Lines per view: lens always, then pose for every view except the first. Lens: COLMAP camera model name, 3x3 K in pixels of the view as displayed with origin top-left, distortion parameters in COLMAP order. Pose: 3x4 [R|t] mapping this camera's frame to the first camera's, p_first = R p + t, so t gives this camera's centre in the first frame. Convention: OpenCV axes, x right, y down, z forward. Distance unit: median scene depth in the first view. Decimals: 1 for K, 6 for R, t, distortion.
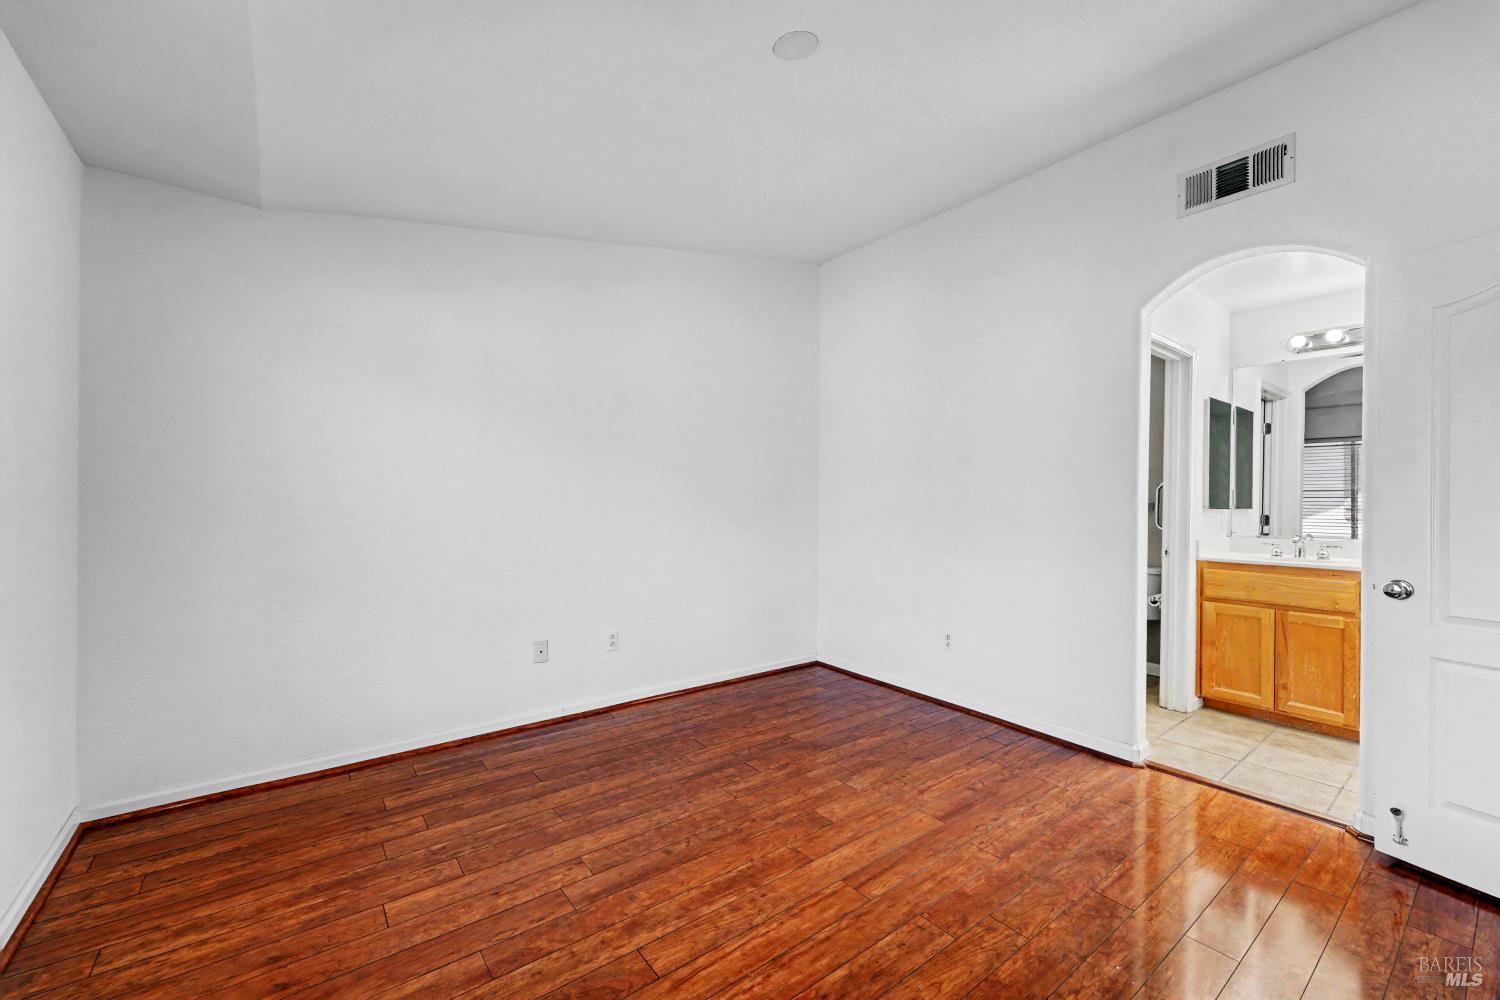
lens RADIAL K [[602.0, 0, 755.0], [0, 602.0, 498.5], [0, 0, 1]] dist [0.004965, -0.002346]
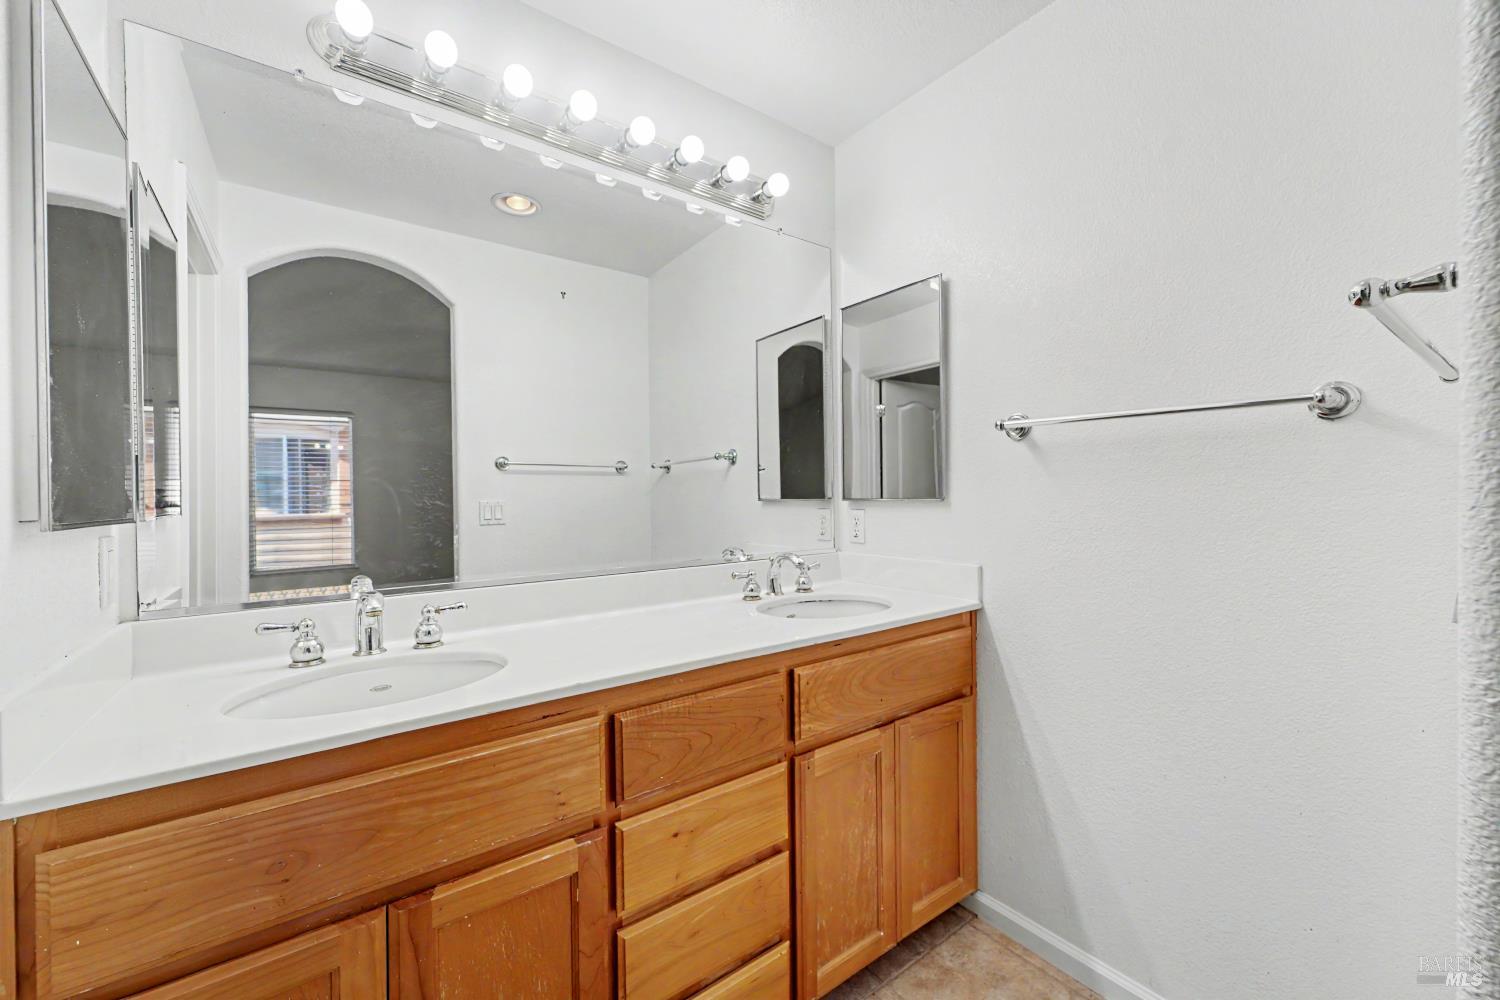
lens RADIAL K [[602.0, 0, 755.0], [0, 602.0, 498.5], [0, 0, 1]] dist [0.004965, -0.002346]
pose [[0.014443, -0.005828, 0.999879, 0.839951], [0.006963, 0.999959, 0.005728, 0.016077], [-0.999871, 0.006879, 0.014483, 1.155367]]
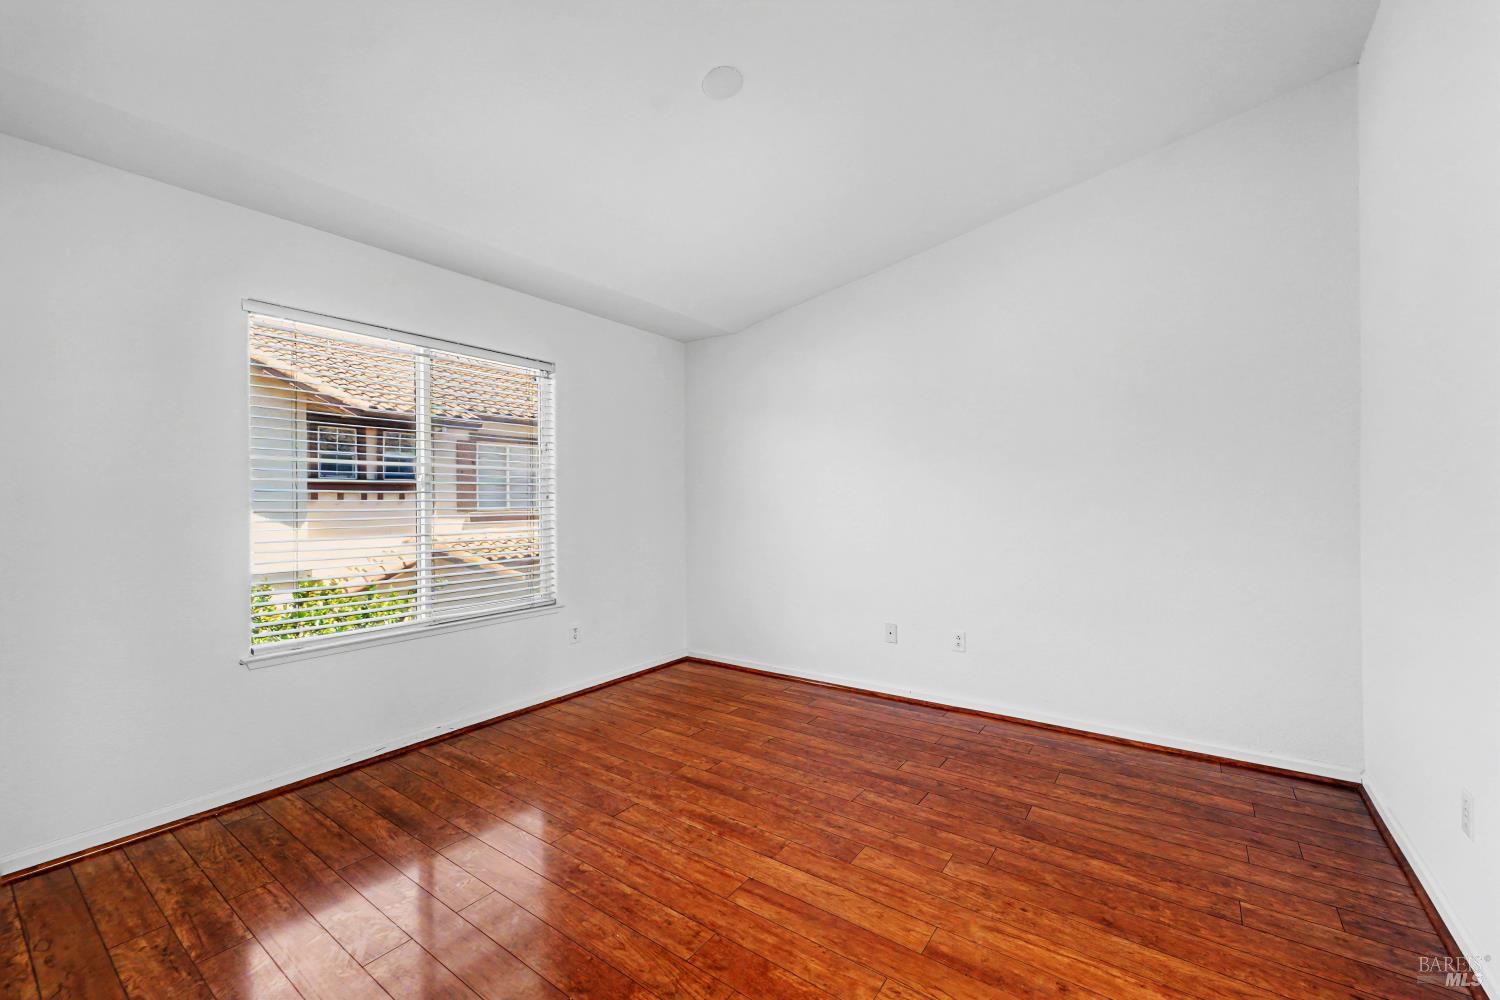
lens RADIAL K [[602.0, 0, 755.0], [0, 602.0, 498.5], [0, 0, 1]] dist [0.004965, -0.002346]
pose [[0.283425, -0.012742, -0.958910, 0.909826], [0.013766, 0.999863, -0.009217, 0.010303], [0.958896, -0.010588, 0.283561, 0.598094]]
